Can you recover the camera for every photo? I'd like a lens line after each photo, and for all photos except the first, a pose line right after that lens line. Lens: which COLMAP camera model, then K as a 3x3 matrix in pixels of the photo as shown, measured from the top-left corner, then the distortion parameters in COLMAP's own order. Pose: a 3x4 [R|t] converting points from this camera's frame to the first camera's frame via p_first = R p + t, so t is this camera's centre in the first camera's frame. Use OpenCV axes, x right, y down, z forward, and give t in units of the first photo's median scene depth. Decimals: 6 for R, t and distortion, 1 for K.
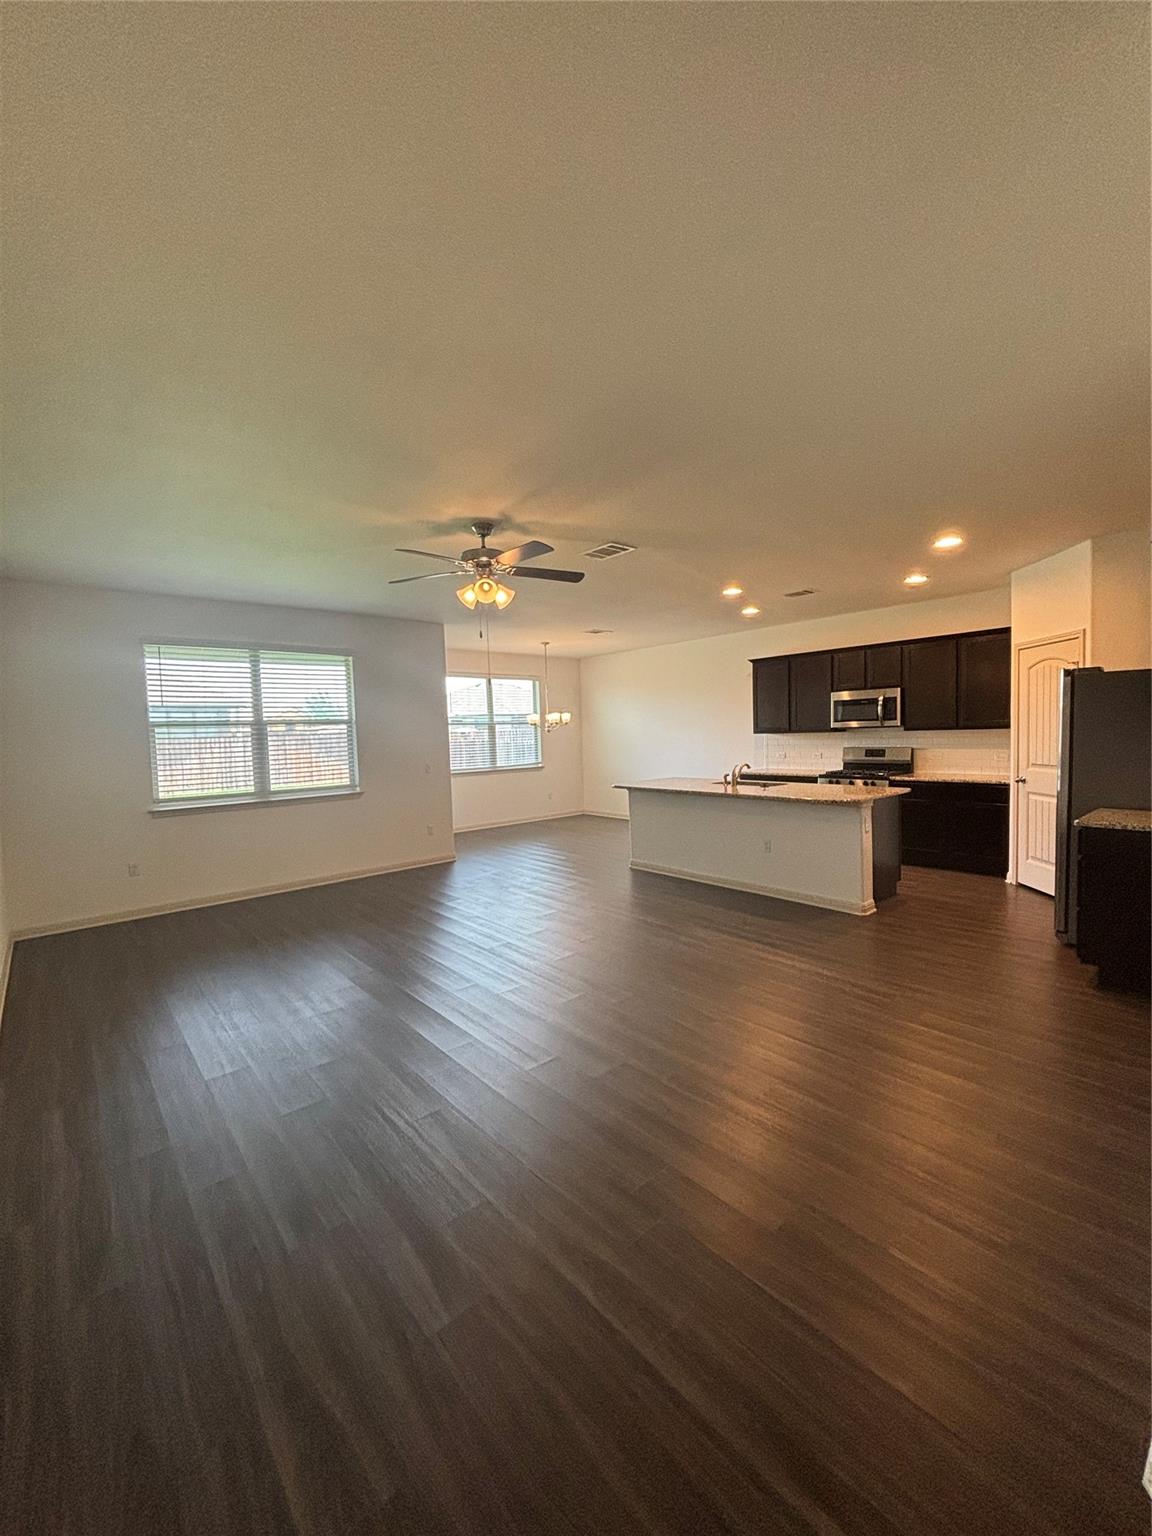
lens RADIAL K [[634.9, 0, 581.7], [0, 634.9, 770.0], [0, 0, 1]] dist [-0.000937, 0.000061]
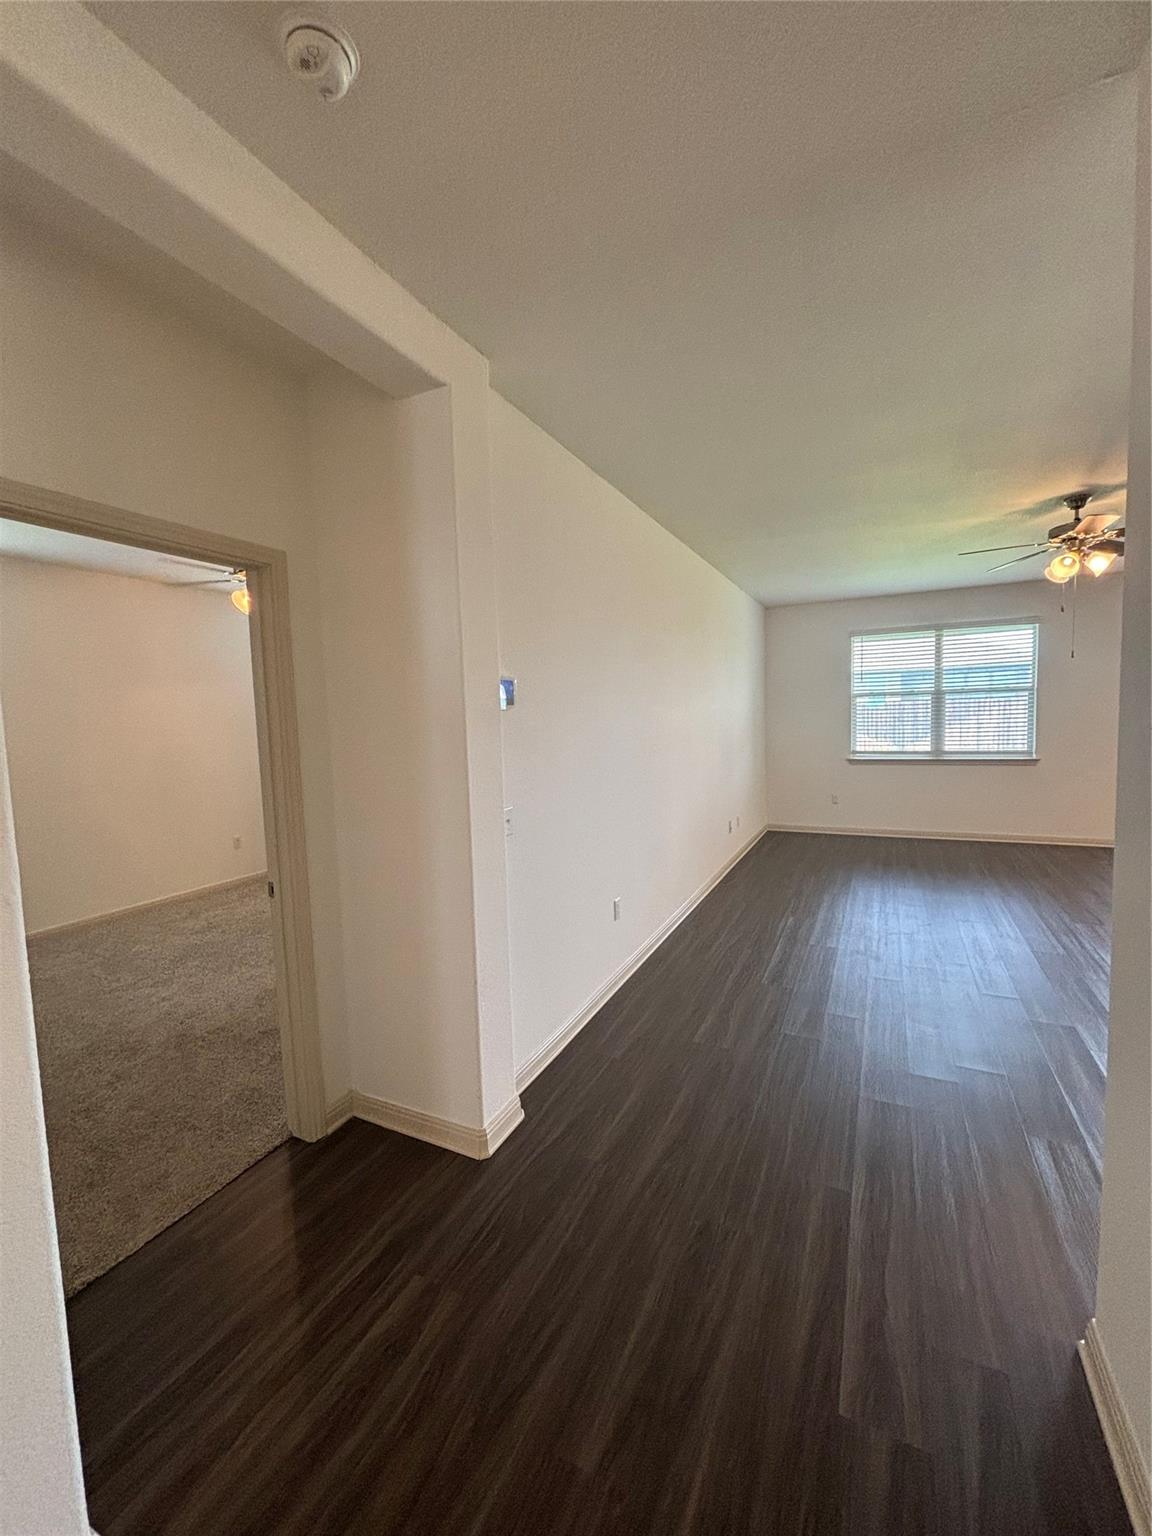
lens RADIAL K [[624.4, 0, 570.9], [0, 624.4, 769.6], [0, 0, 1]] dist [0.014736, -0.000046]
pose [[0.394786, 0.097820, -0.913551, 0.337018], [-0.040274, 0.995203, 0.089159, -0.009184], [0.917890, 0.001594, 0.396831, -0.092844]]
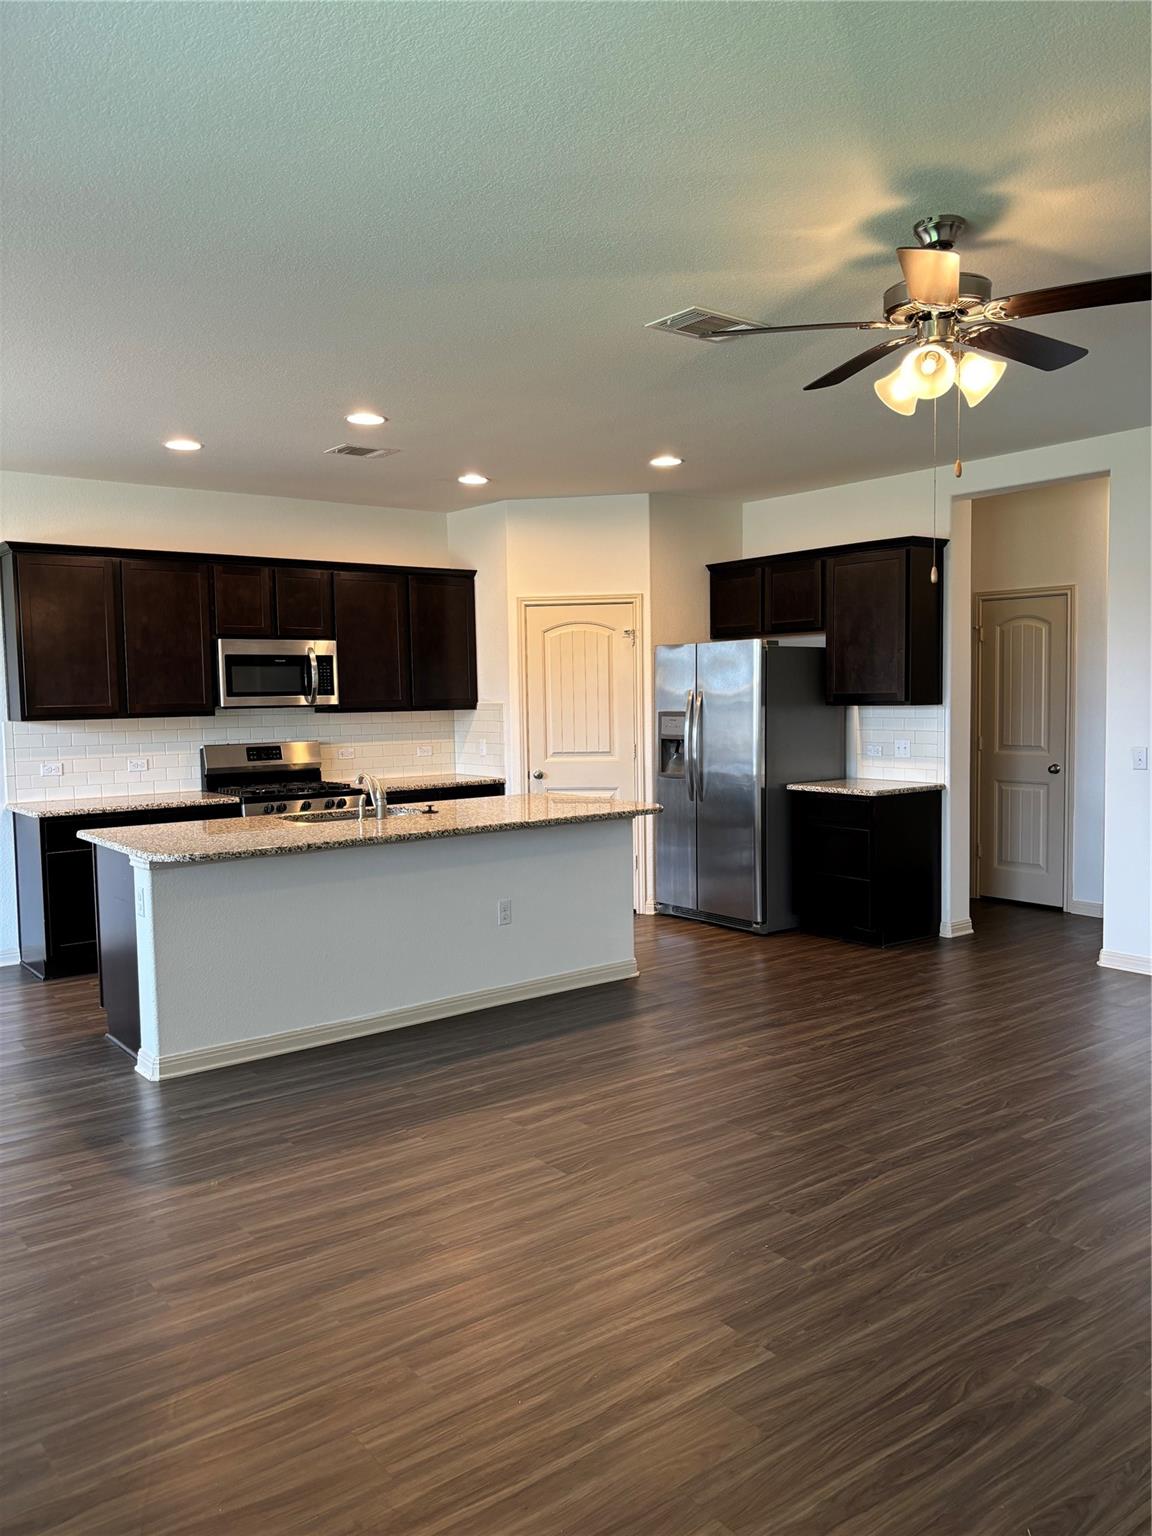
lens RADIAL K [[1166.8, 0, 576.0], [0, 1166.8, 768.0], [0, 0, 1]] dist [-0.001283, -0.005044]
pose [[0.057902, -0.034806, 0.997715, -0.713035], [0.076572, 0.996603, 0.030323, -0.031645], [-0.995381, 0.074641, 0.060371, 0.873539]]
